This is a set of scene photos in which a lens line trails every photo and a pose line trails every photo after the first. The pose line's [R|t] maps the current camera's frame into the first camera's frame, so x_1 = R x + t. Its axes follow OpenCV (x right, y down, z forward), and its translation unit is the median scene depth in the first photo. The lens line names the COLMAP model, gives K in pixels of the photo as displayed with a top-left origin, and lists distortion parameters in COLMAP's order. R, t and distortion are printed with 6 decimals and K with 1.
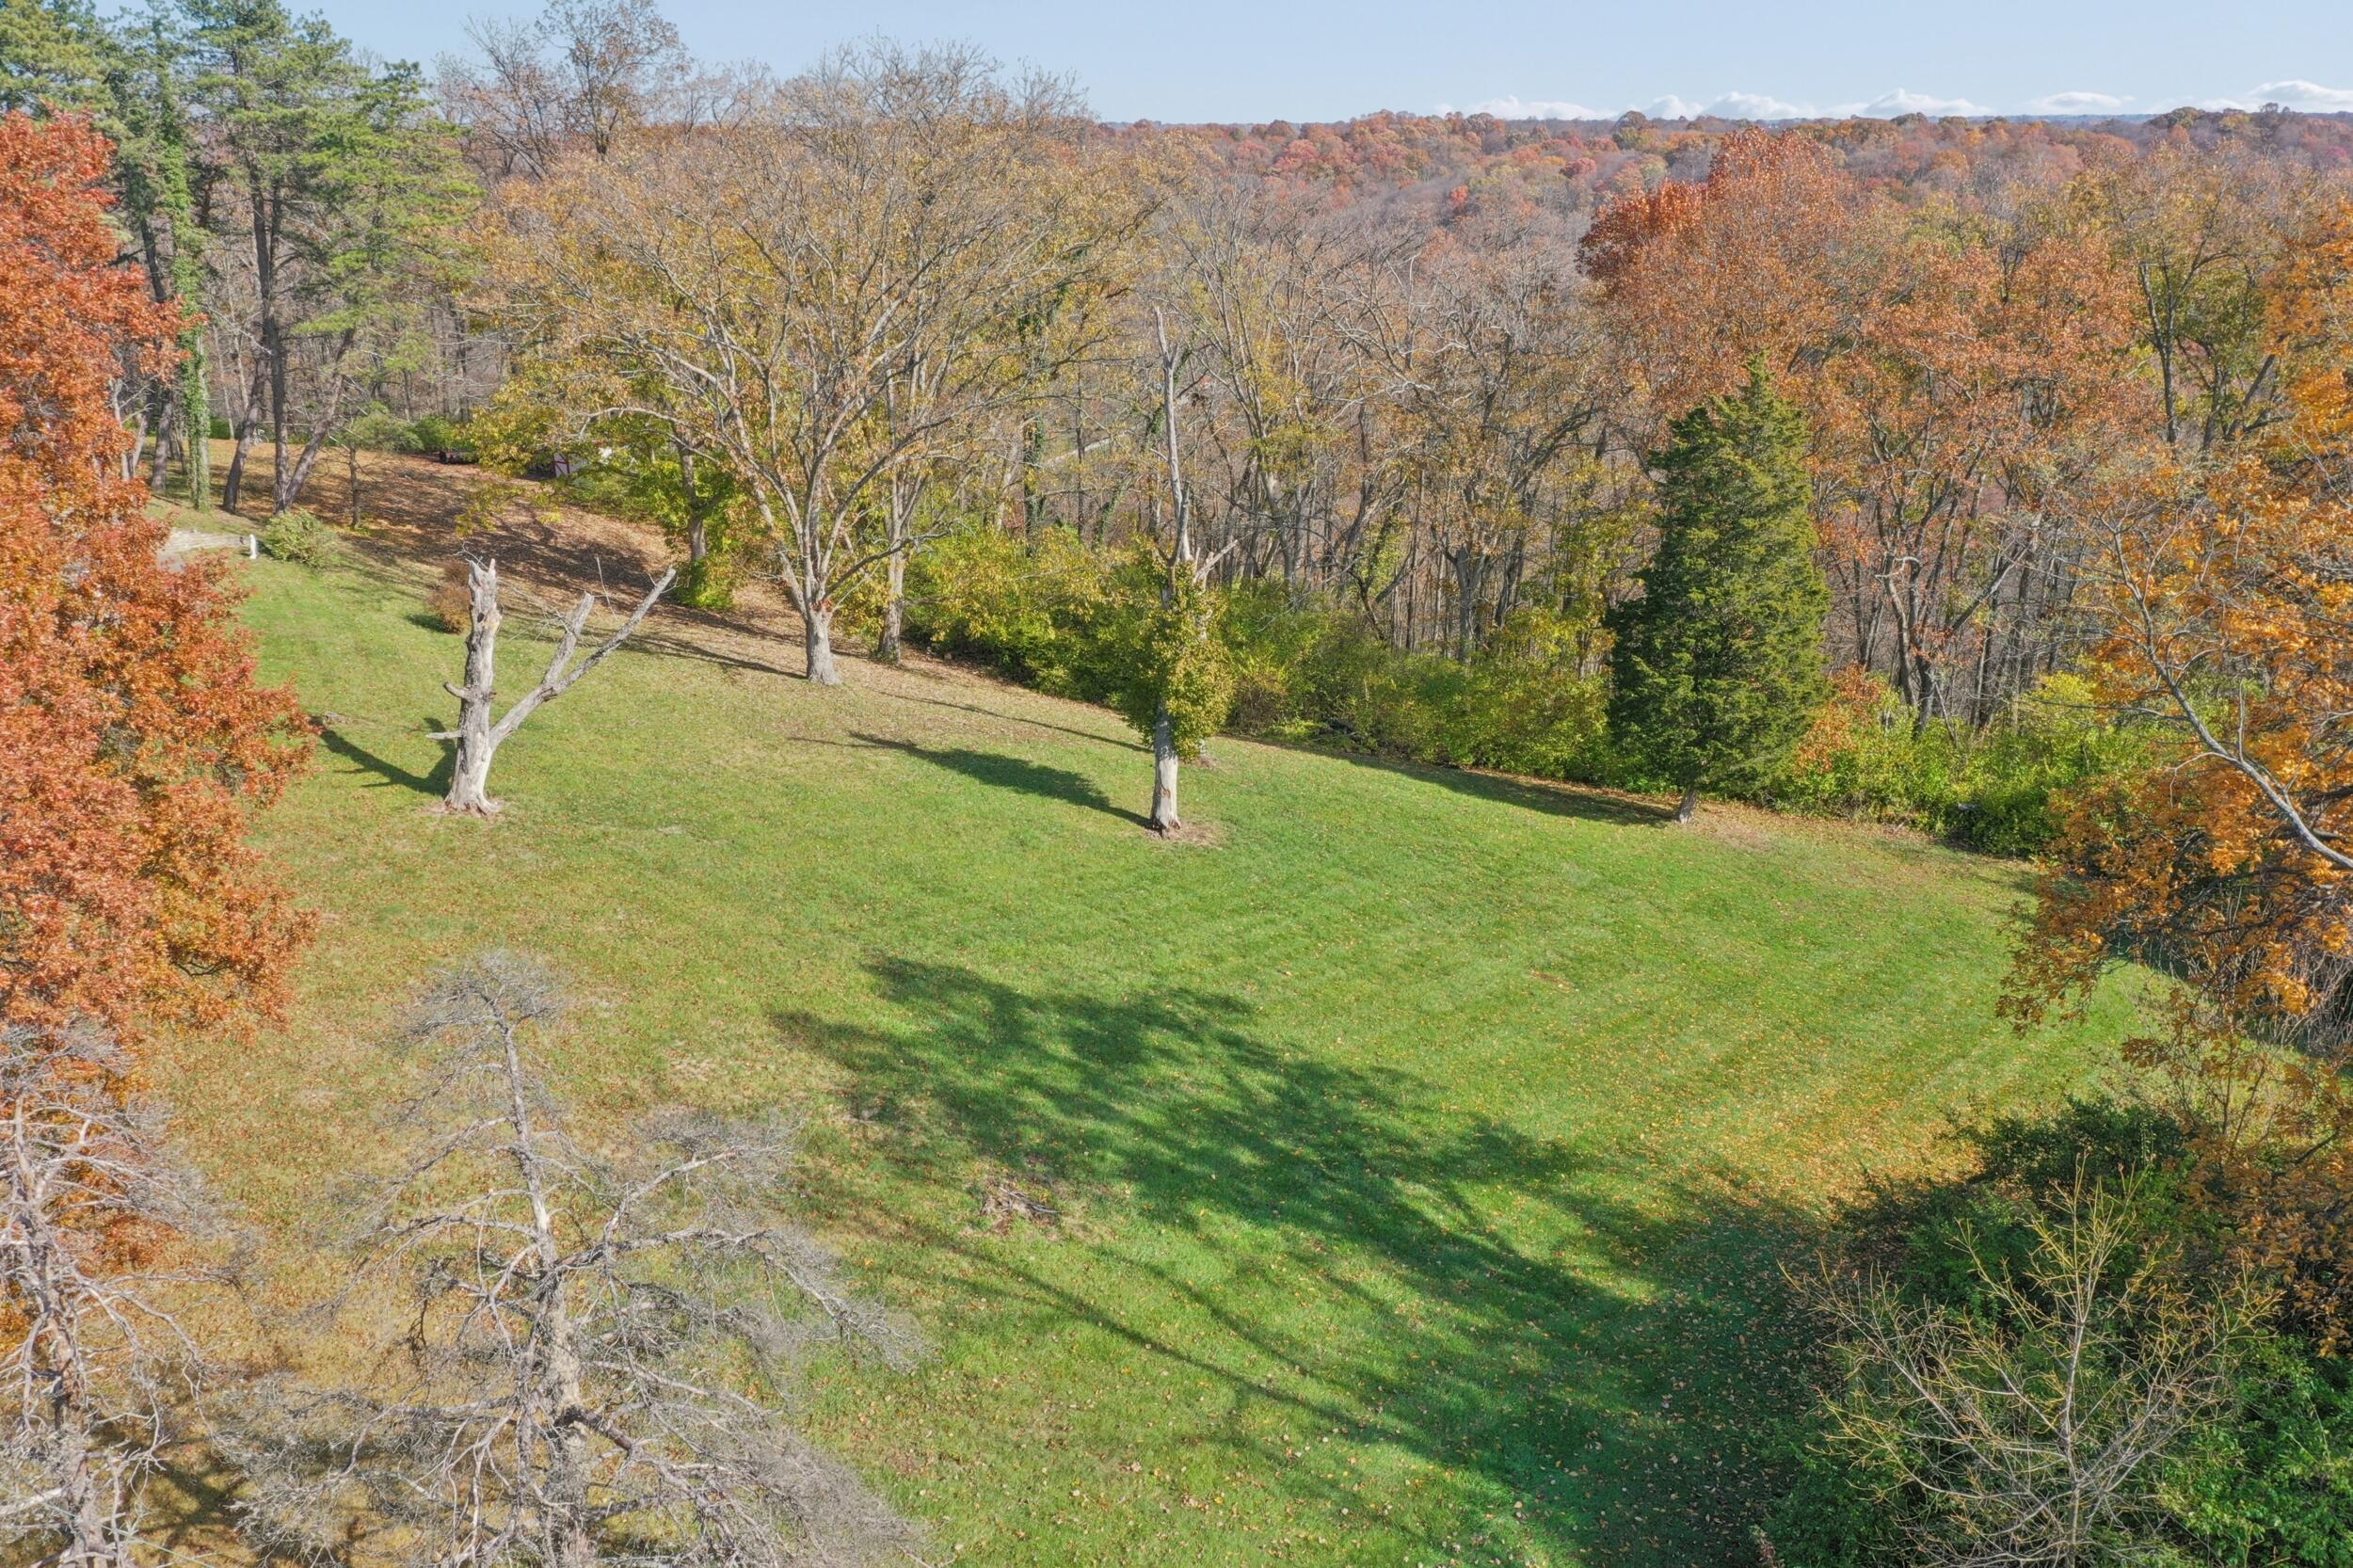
lens RADIAL K [[1839.1, 0, 1176.5], [0, 1839.1, 784.0], [0, 0, 1]] dist [0.009313, 0.001089]
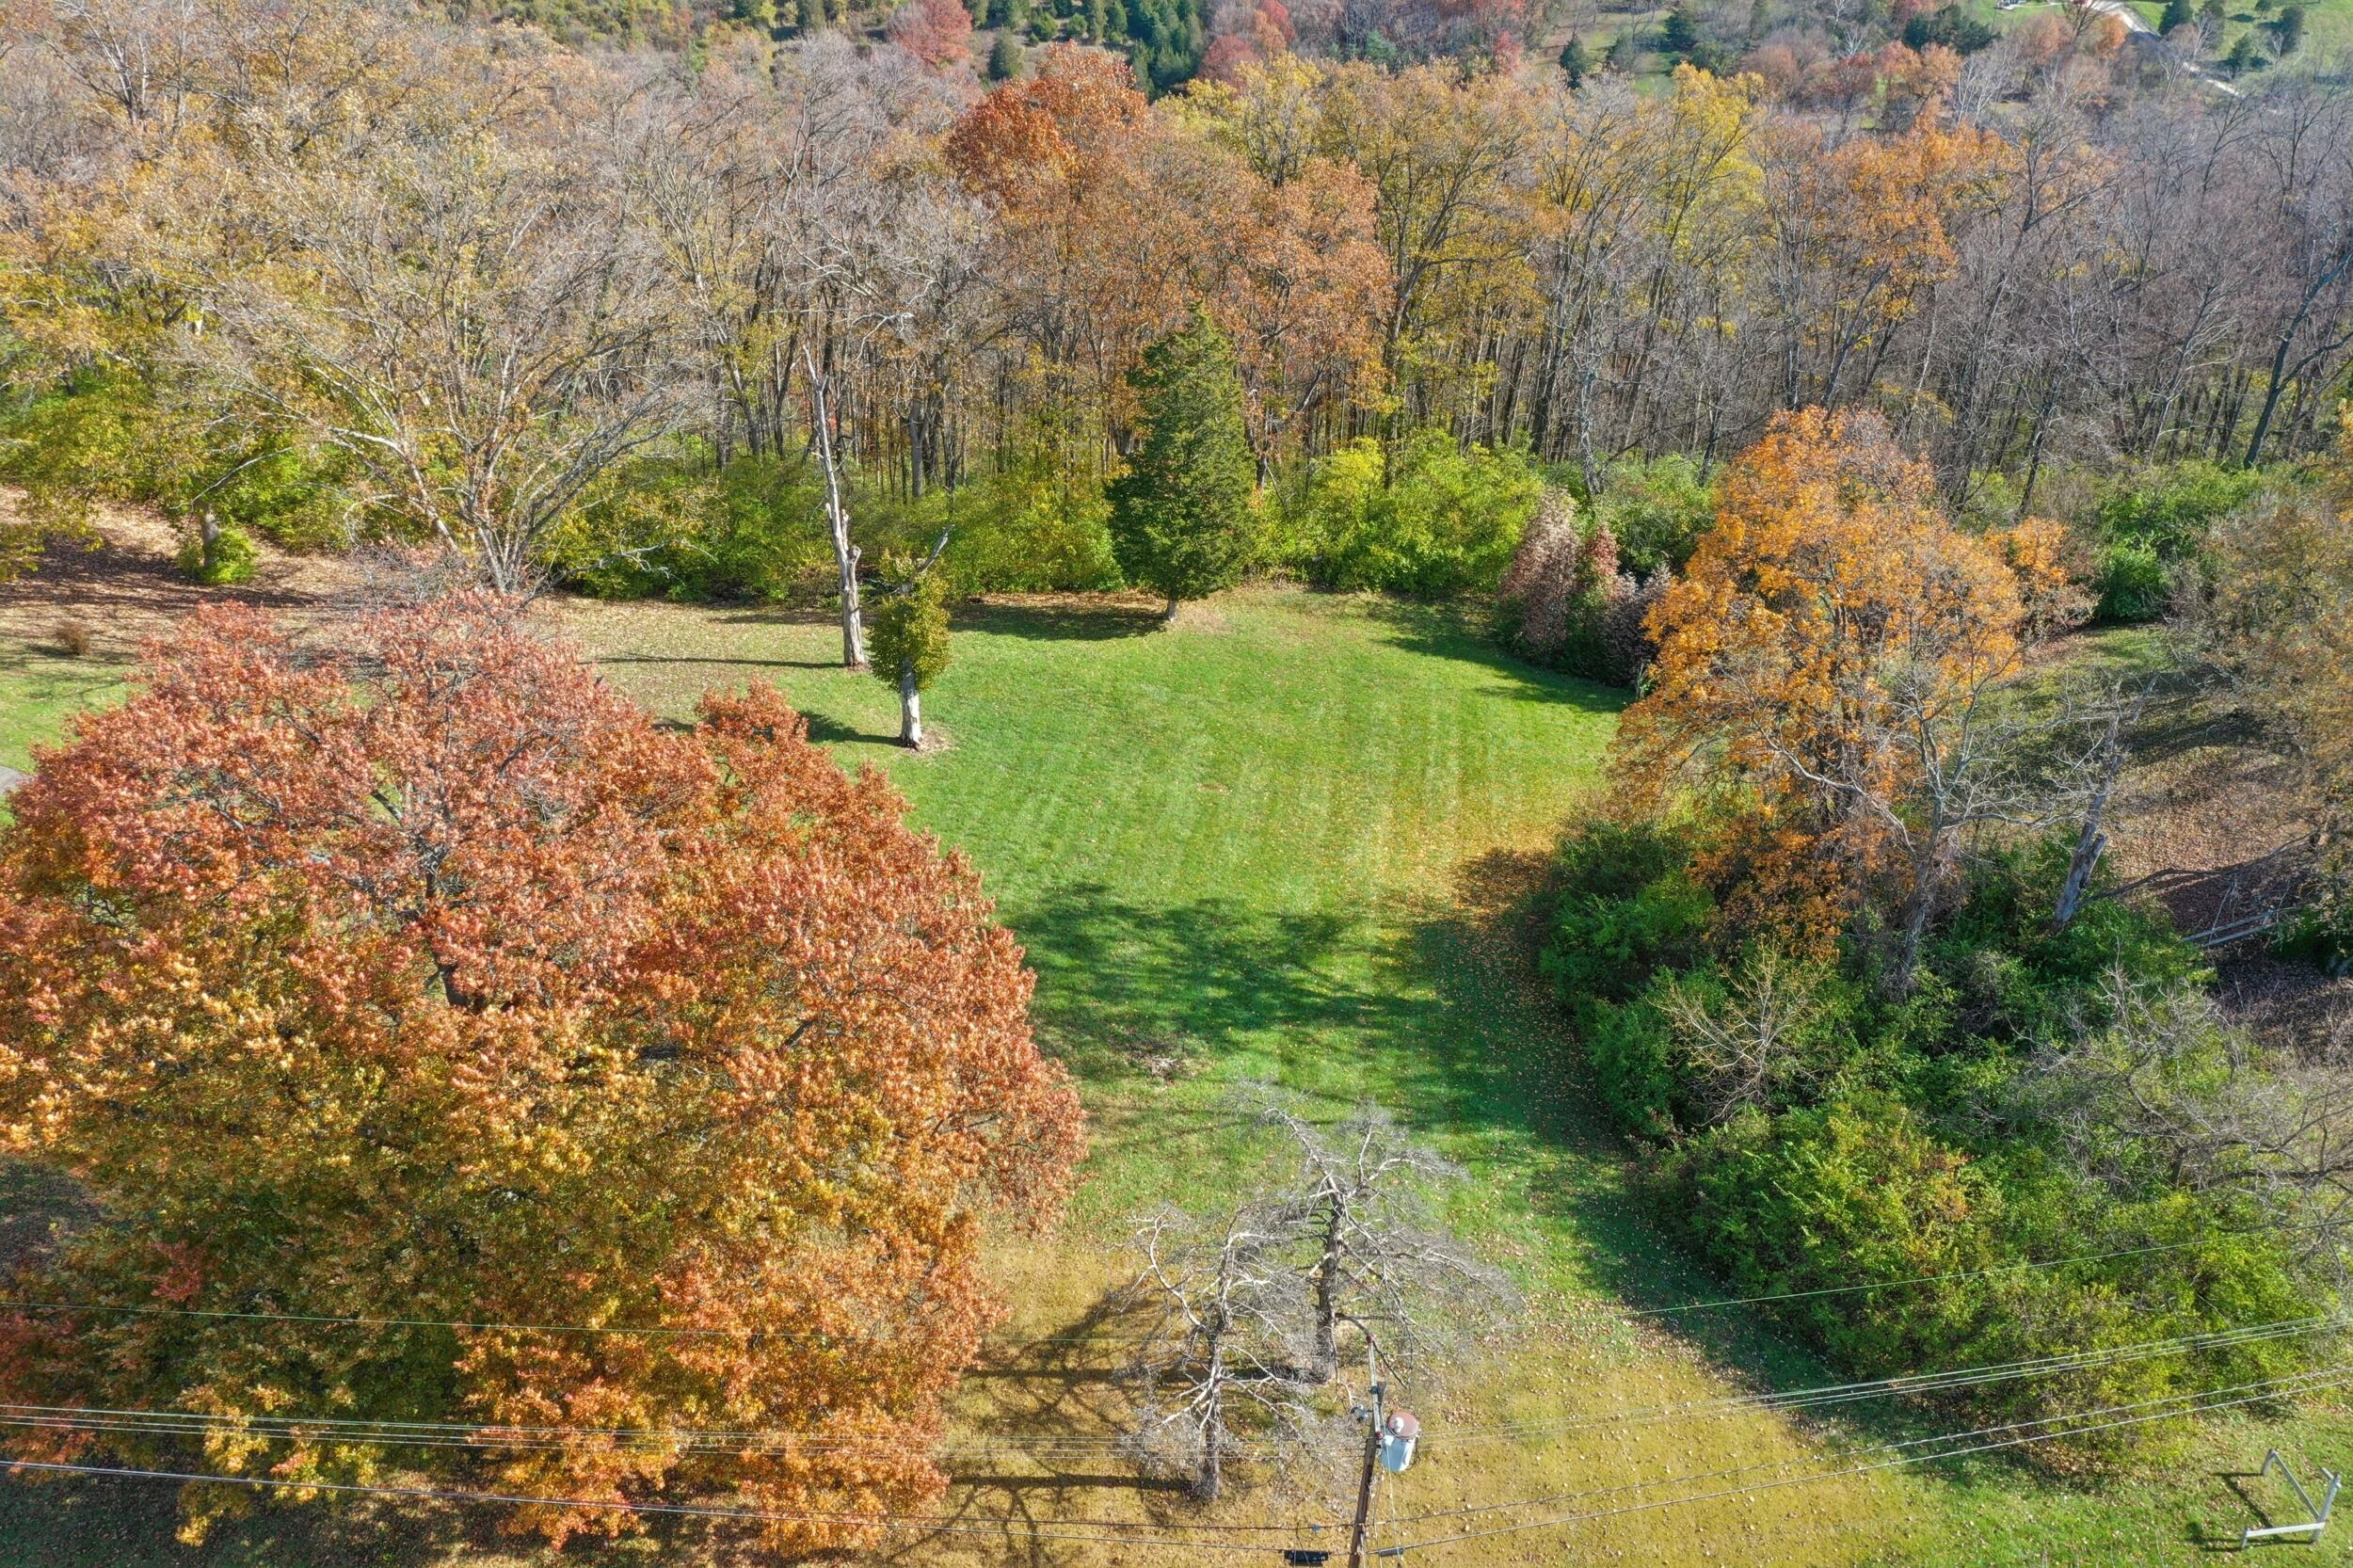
lens RADIAL K [[1663.2, 0, 1176.5], [0, 1663.2, 784.0], [0, 0, 1]] dist [0.001660, 0.000219]
pose [[0.854125, -0.273636, 0.442259, -0.413223], [0.159912, 0.947374, 0.277327, -0.272384], [-0.494872, -0.166150, 0.852934, -0.164070]]
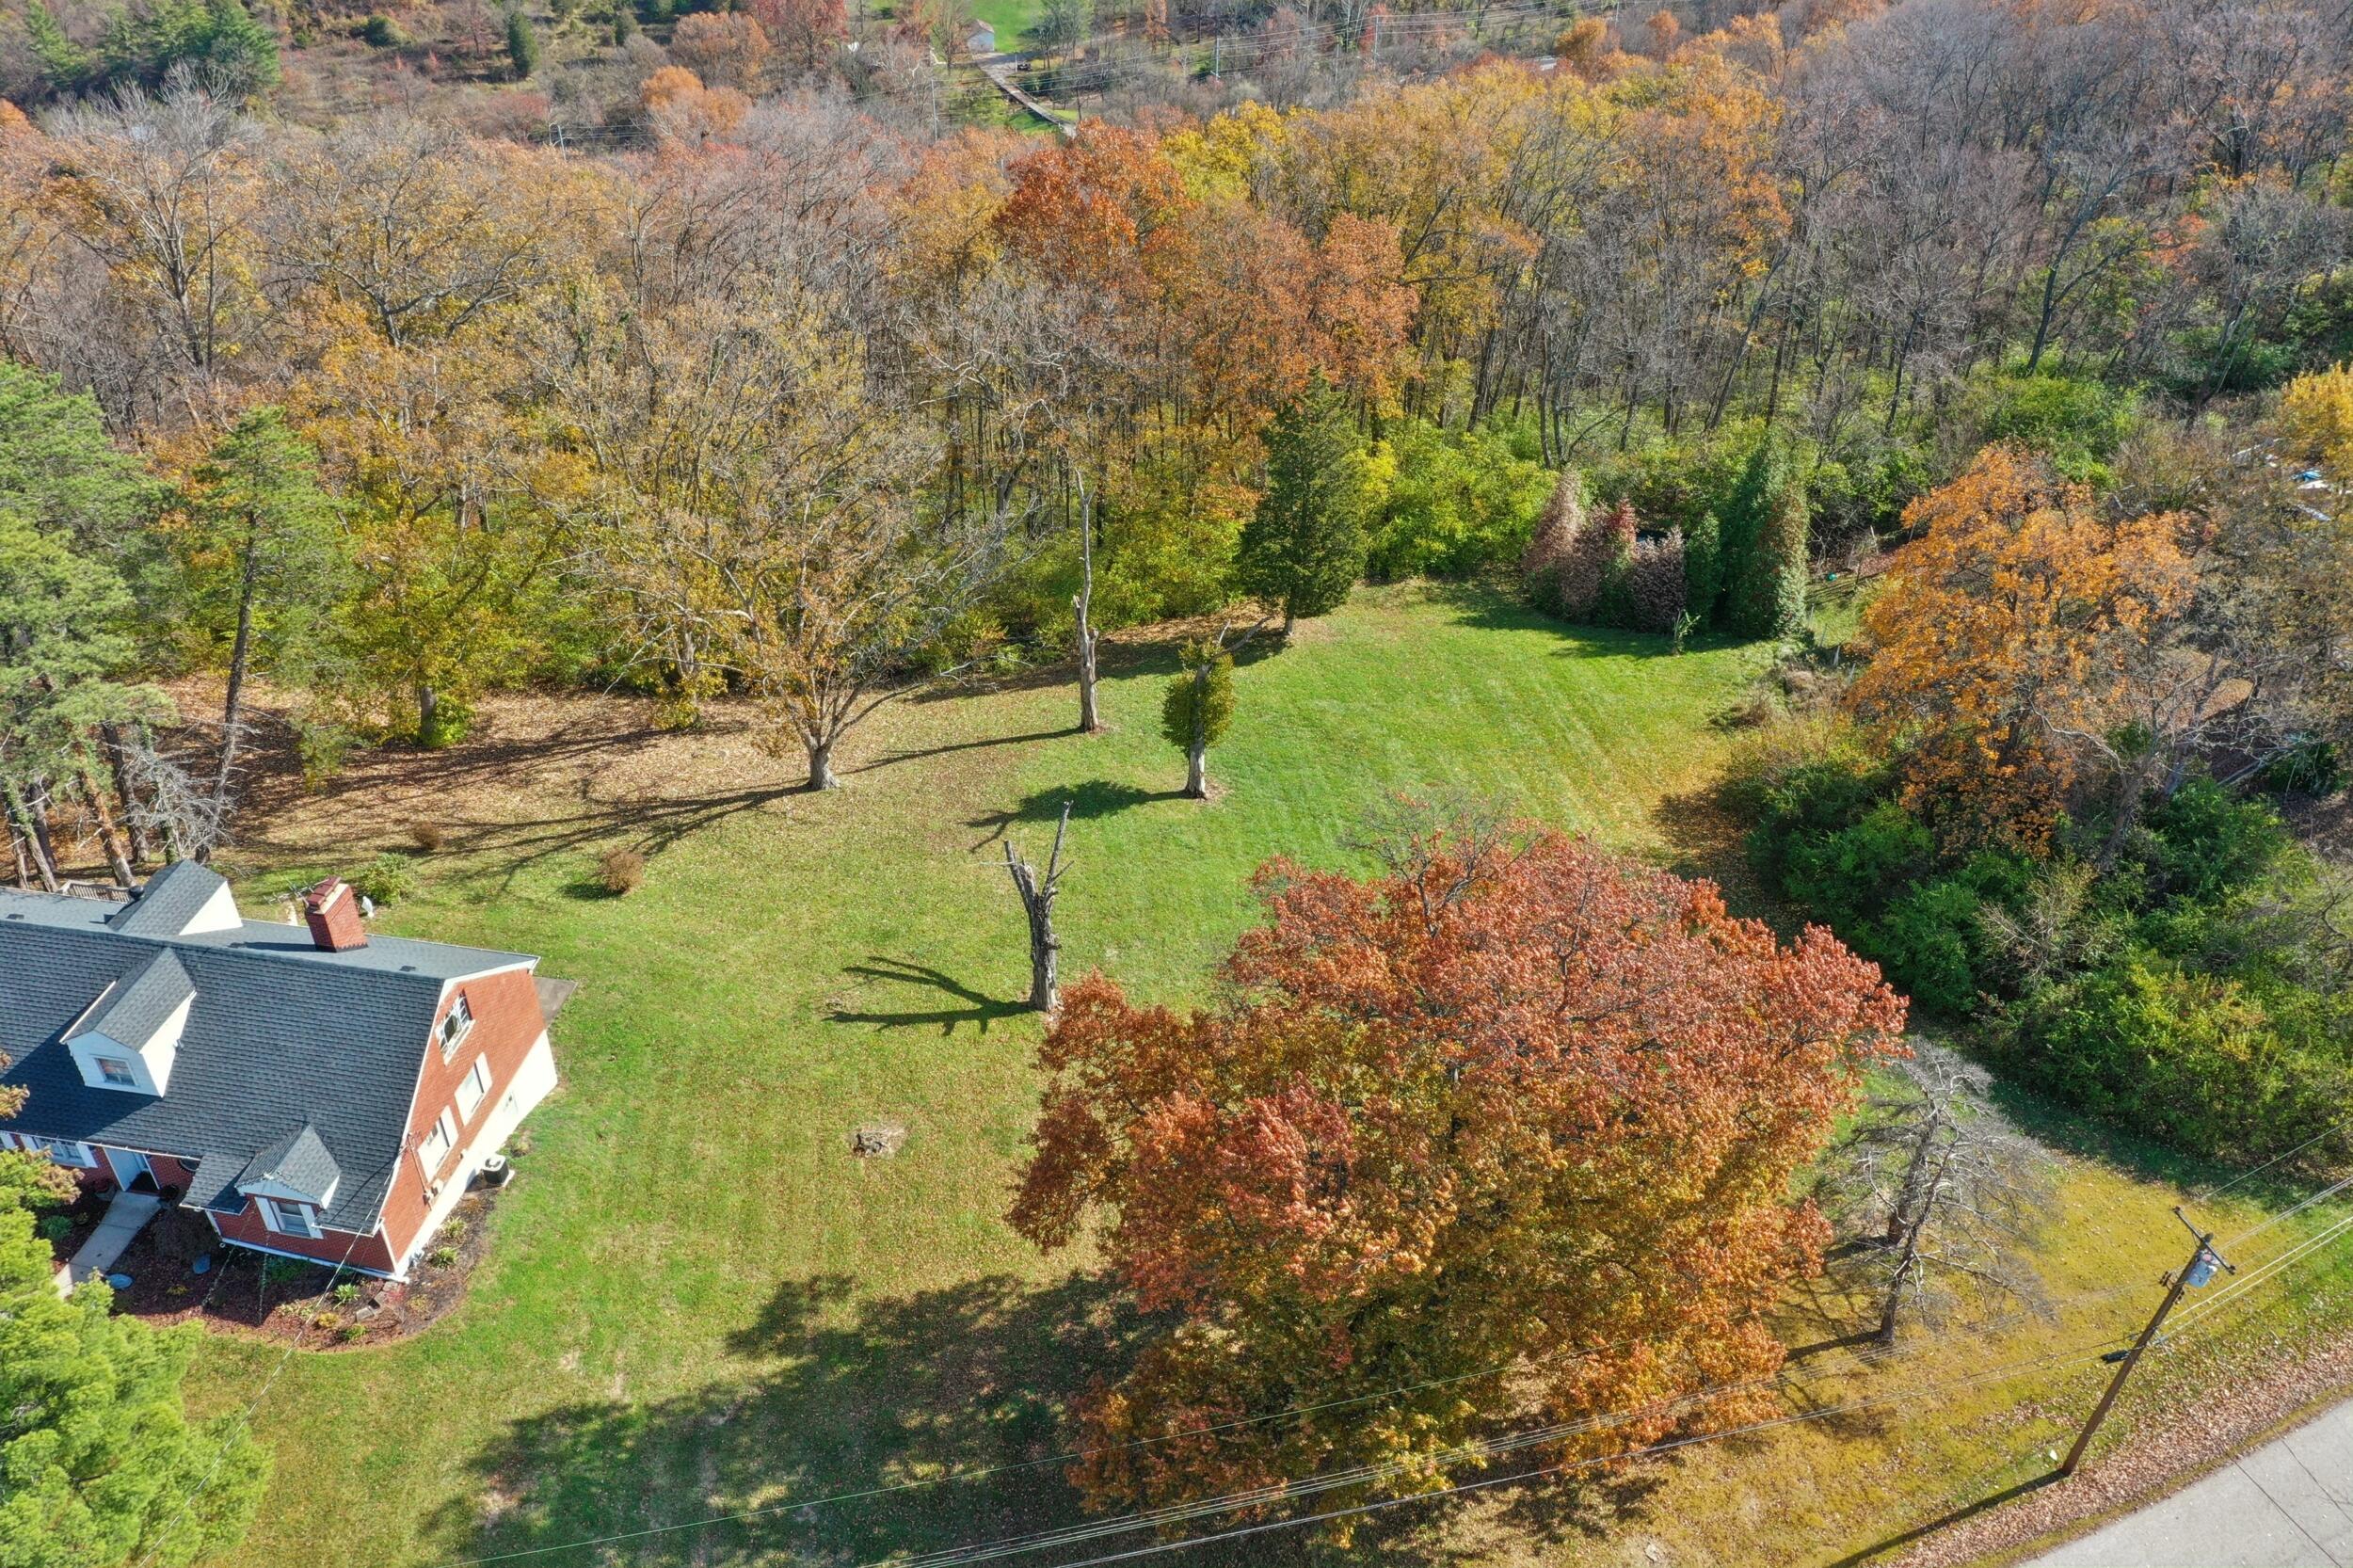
lens RADIAL K [[1663.2, 0, 1176.5], [0, 1663.2, 784.0], [0, 0, 1]] dist [0.001660, 0.000219]
pose [[0.690552, -0.433990, 0.578611, -0.881657], [0.247653, 0.893497, 0.374607, -0.548504], [-0.679563, -0.115391, 0.724485, -0.024594]]
